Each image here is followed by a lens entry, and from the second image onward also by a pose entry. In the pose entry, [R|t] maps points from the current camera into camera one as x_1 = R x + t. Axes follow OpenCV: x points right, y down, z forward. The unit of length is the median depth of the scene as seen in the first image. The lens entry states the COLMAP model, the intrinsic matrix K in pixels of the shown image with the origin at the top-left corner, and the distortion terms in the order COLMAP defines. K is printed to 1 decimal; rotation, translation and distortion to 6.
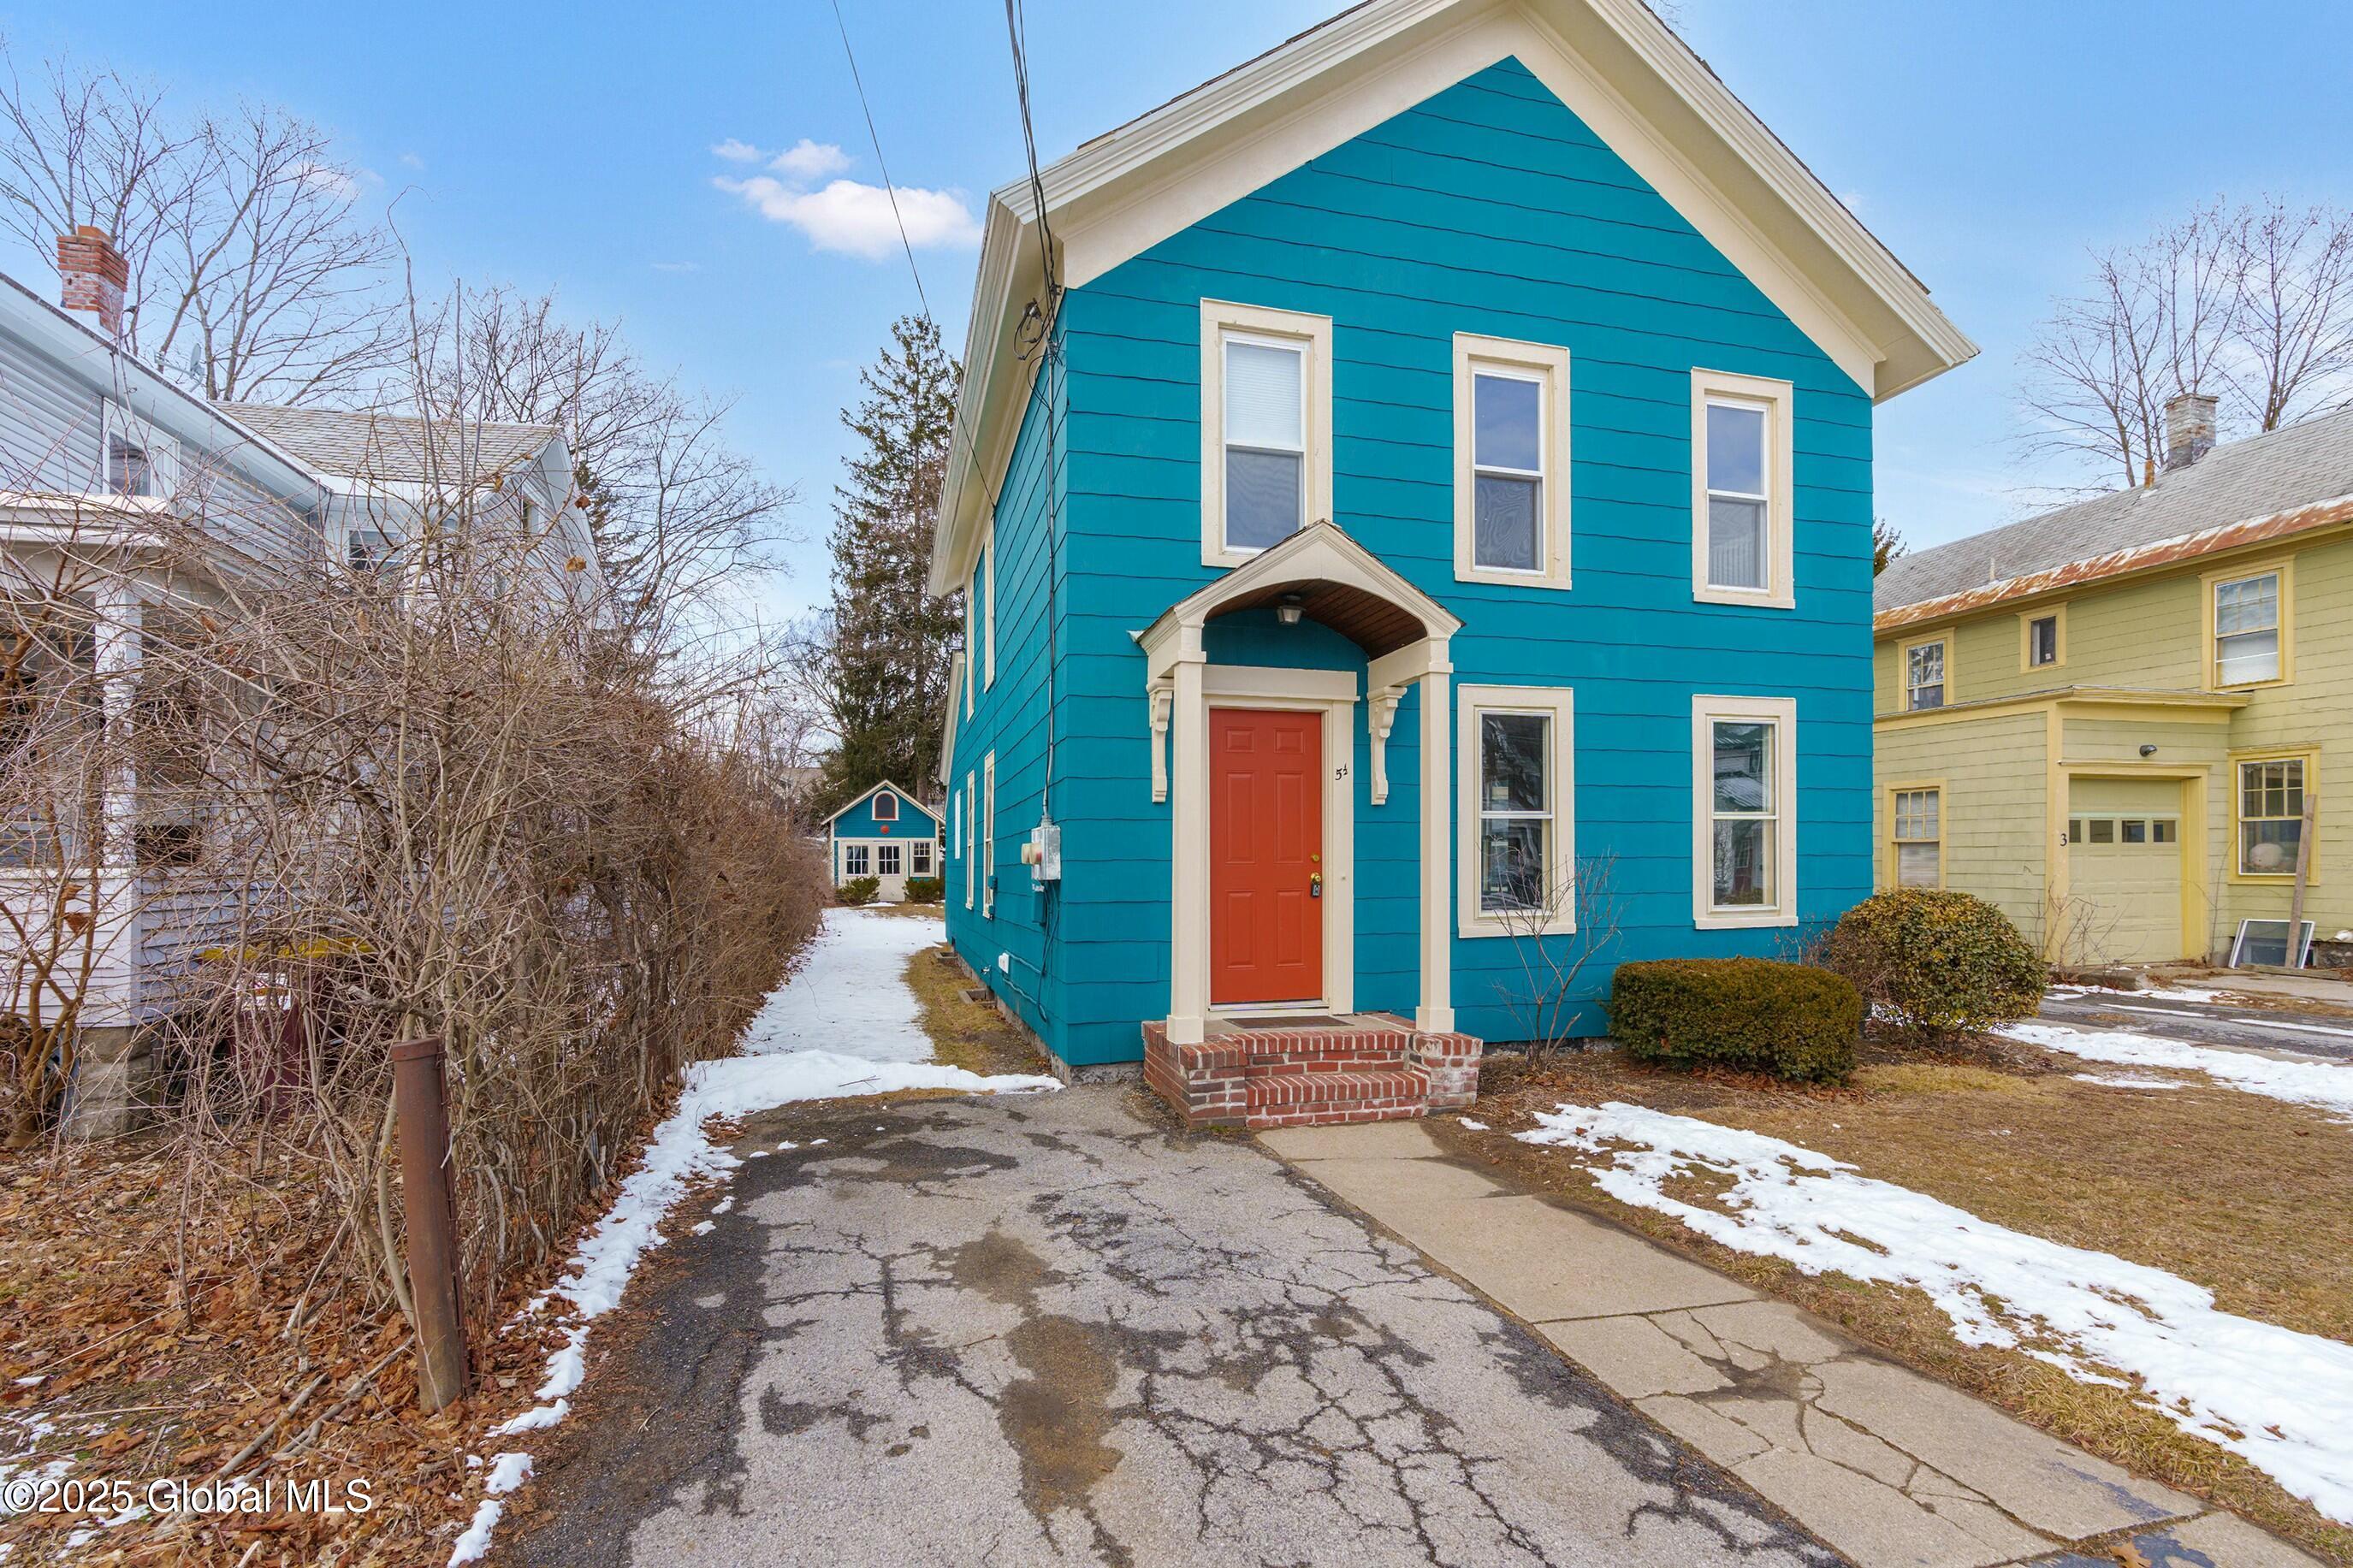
lens RADIAL K [[1101.1, 0, 1137.0], [0, 1101.1, 807.0], [0, 0, 1]] dist [-0.002415, -0.000612]
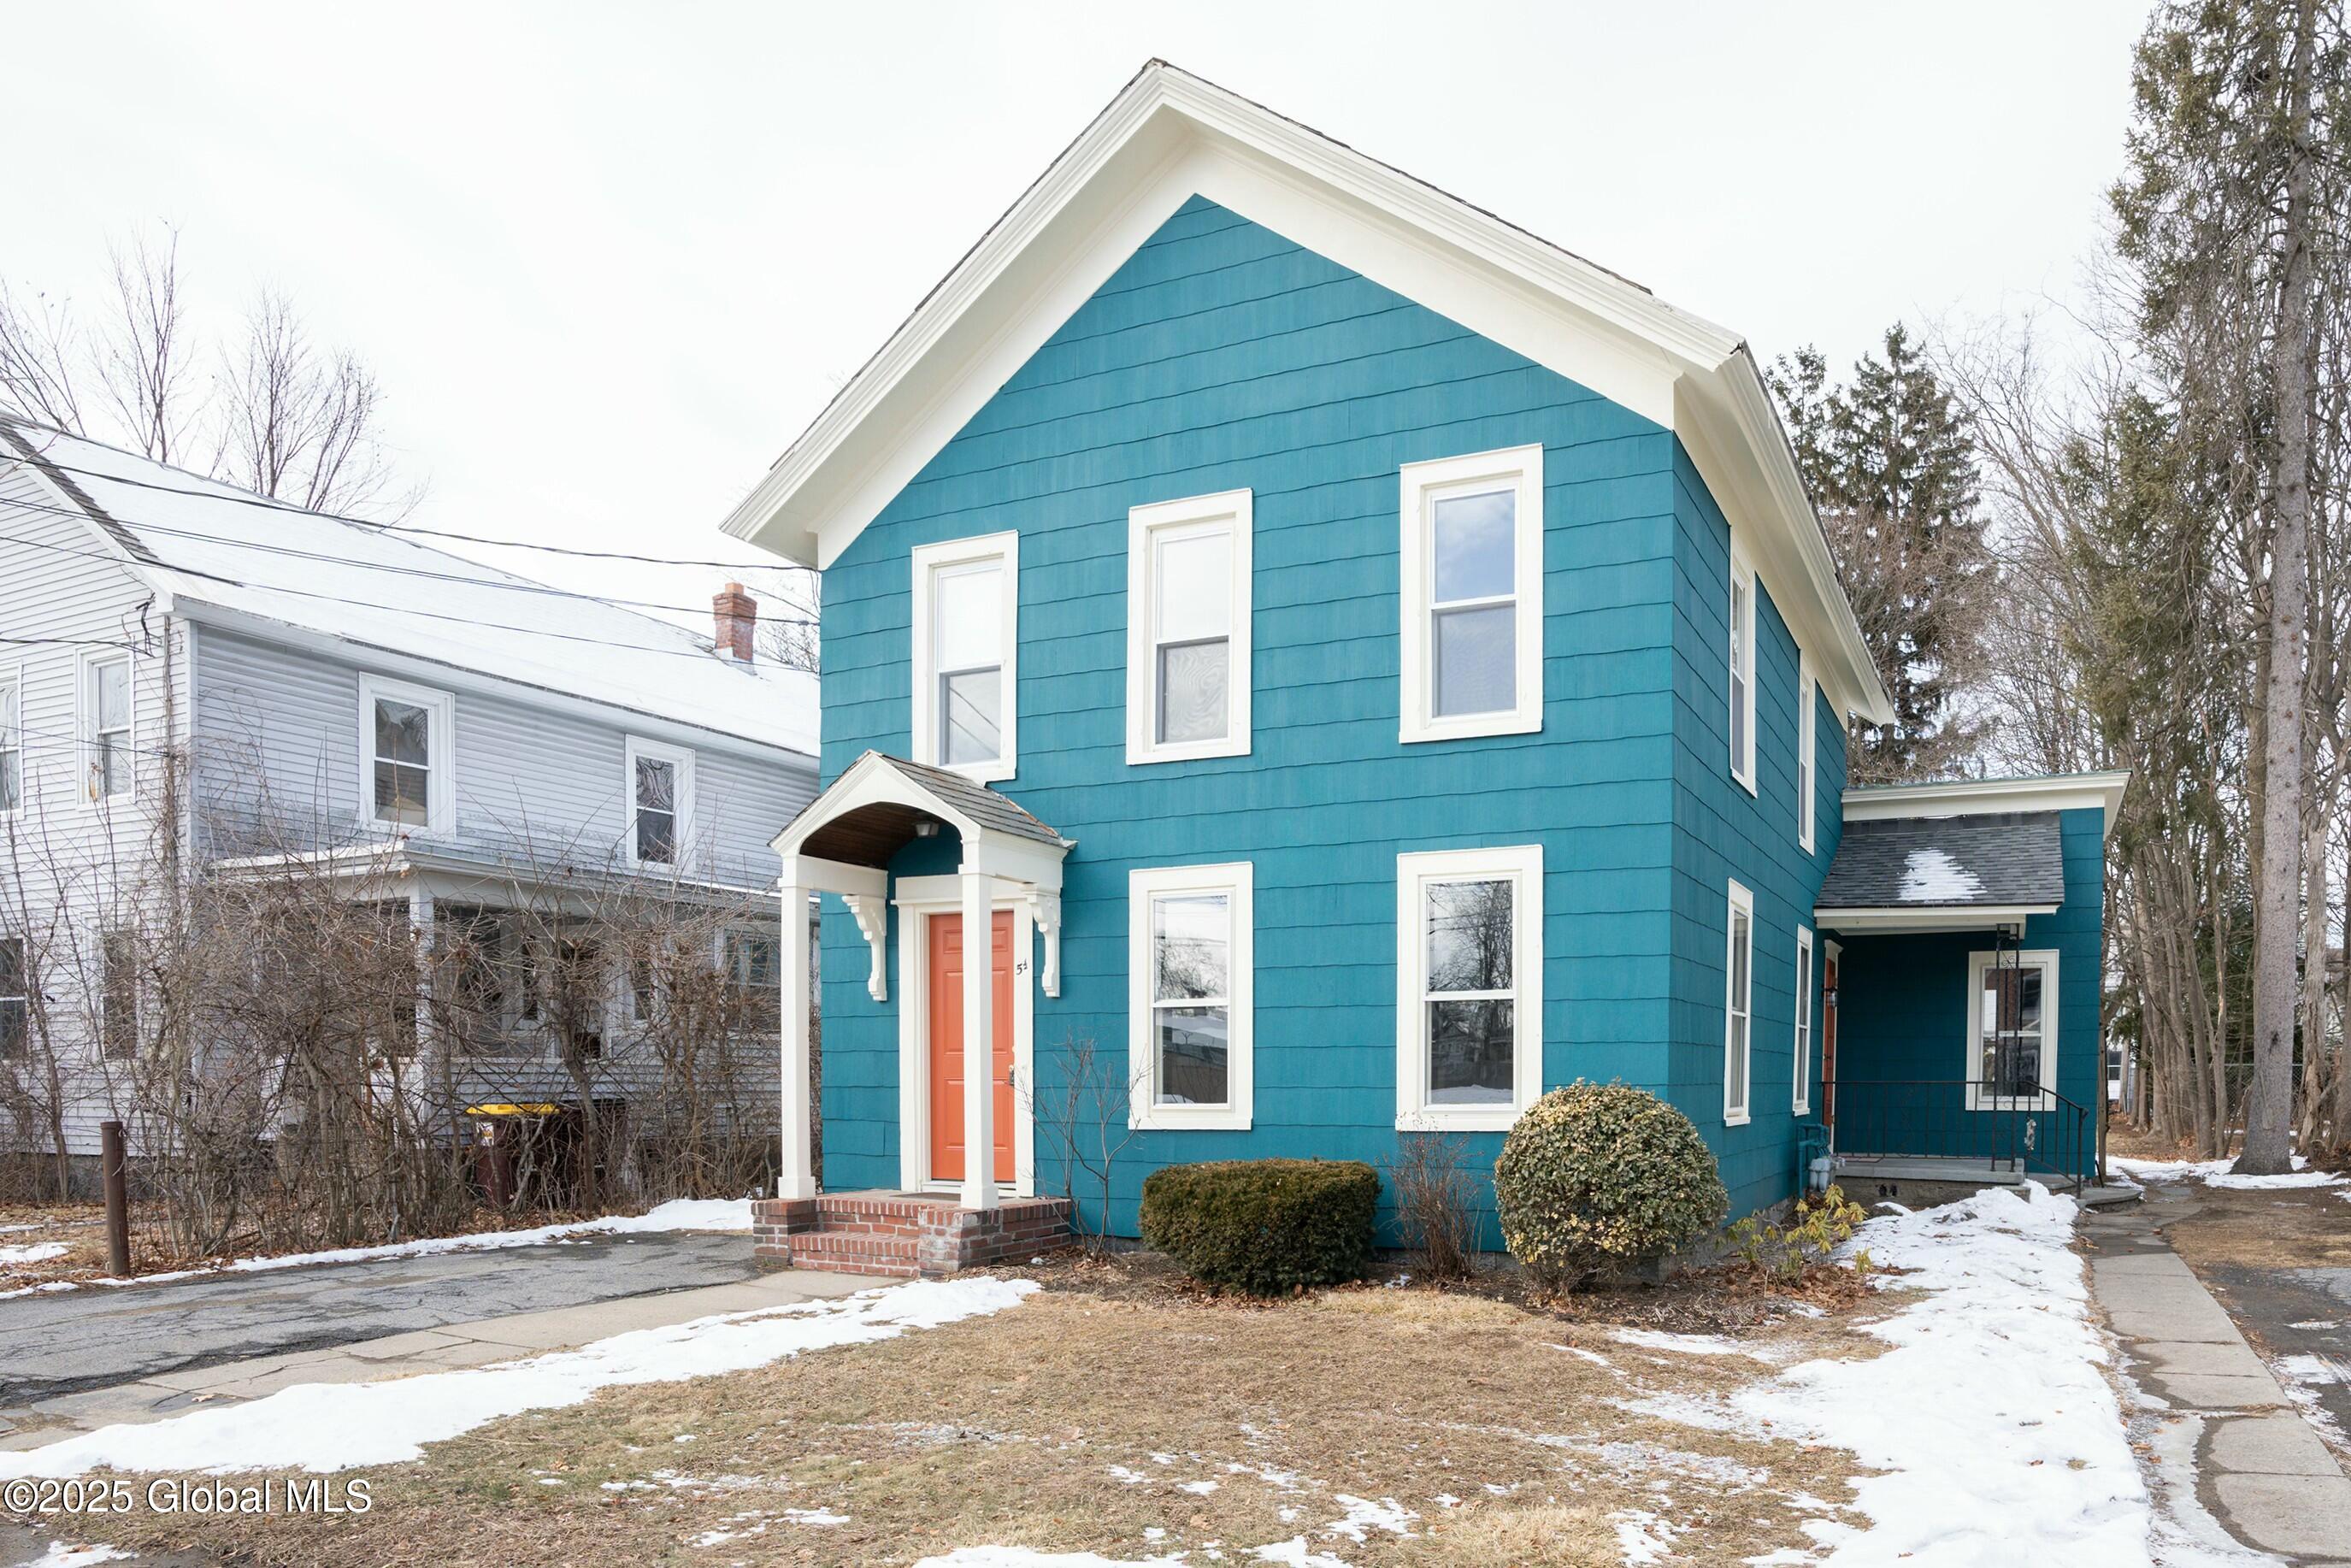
lens RADIAL K [[1463.0, 0, 1358.2], [0, 1463.0, 1043.2], [0, 0, 1]] dist [-0.053236, 0.020032]
pose [[0.793904, -0.006992, -0.608003, 1.204539], [0.026403, 0.999387, 0.022983, 0.016995], [0.607470, -0.034299, 0.793602, 0.084591]]
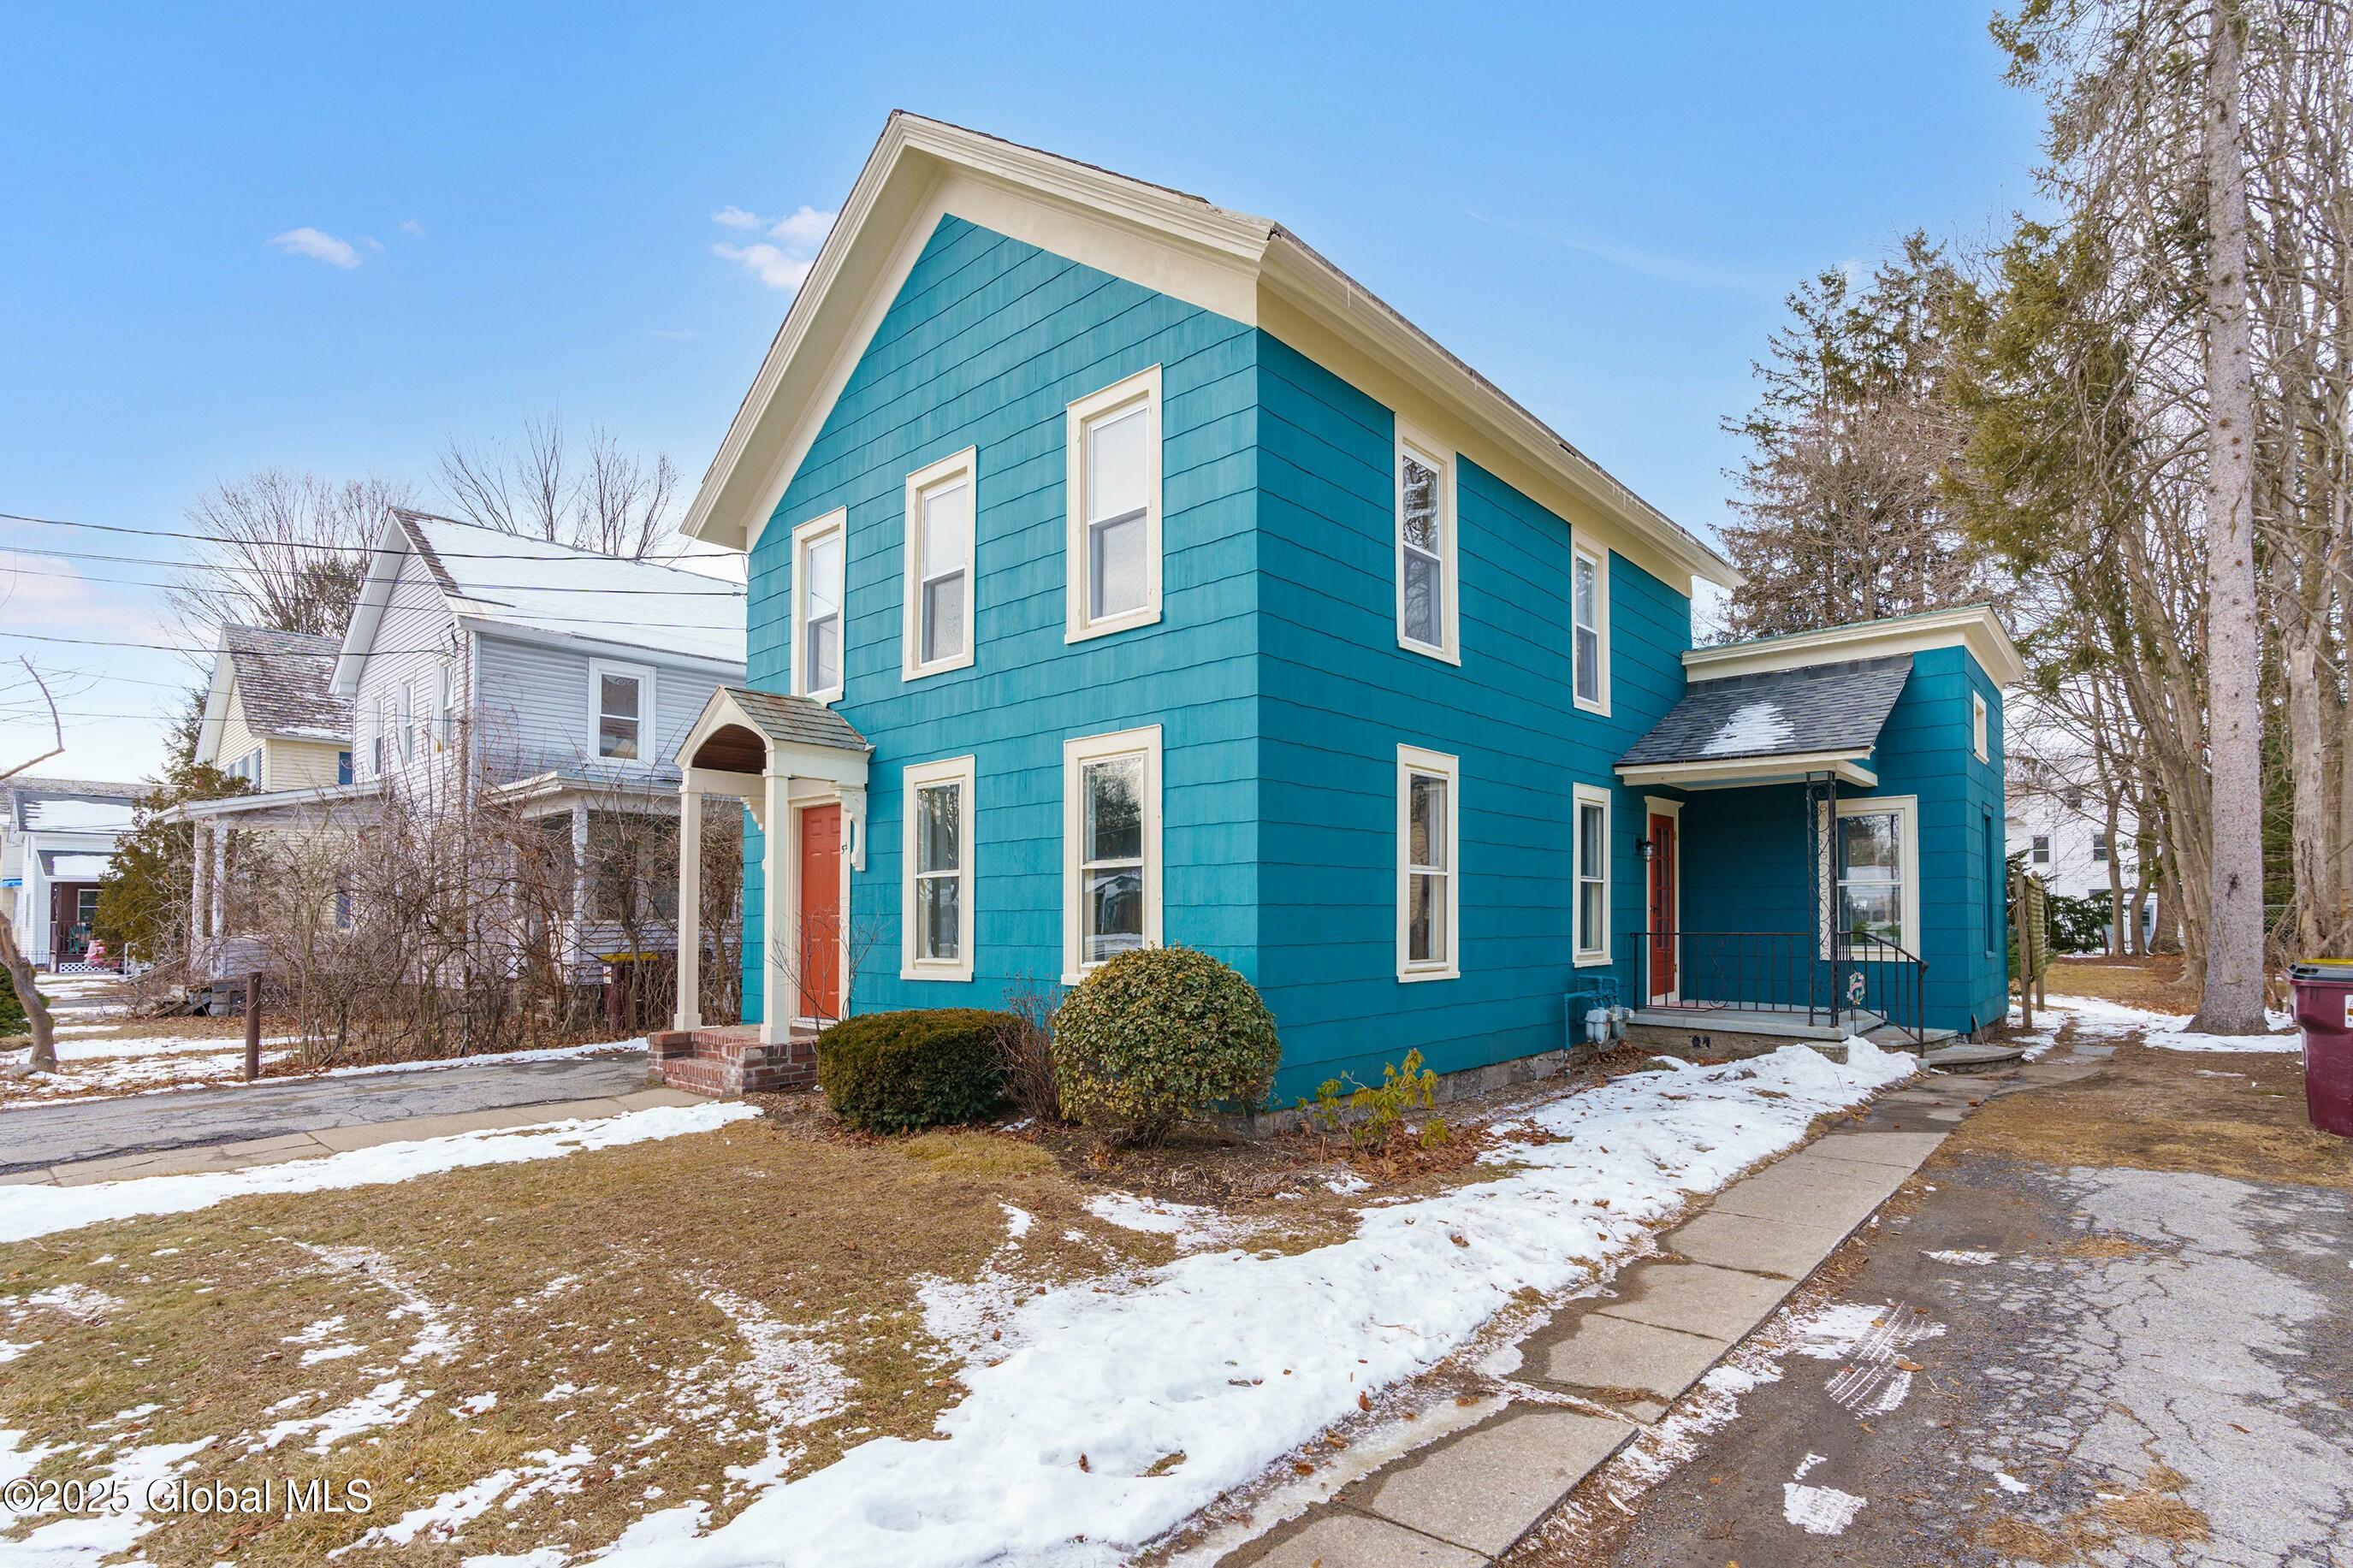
lens RADIAL K [[1088.8, 0, 1179.2], [0, 1088.8, 828.4], [0, 0, 1]] dist [0.002531, -0.000175]
pose [[0.554589, -0.066937, -0.829428, 1.395366], [0.047964, 0.997674, -0.048445, 0.026386], [0.830741, -0.012915, 0.556510, 0.568416]]
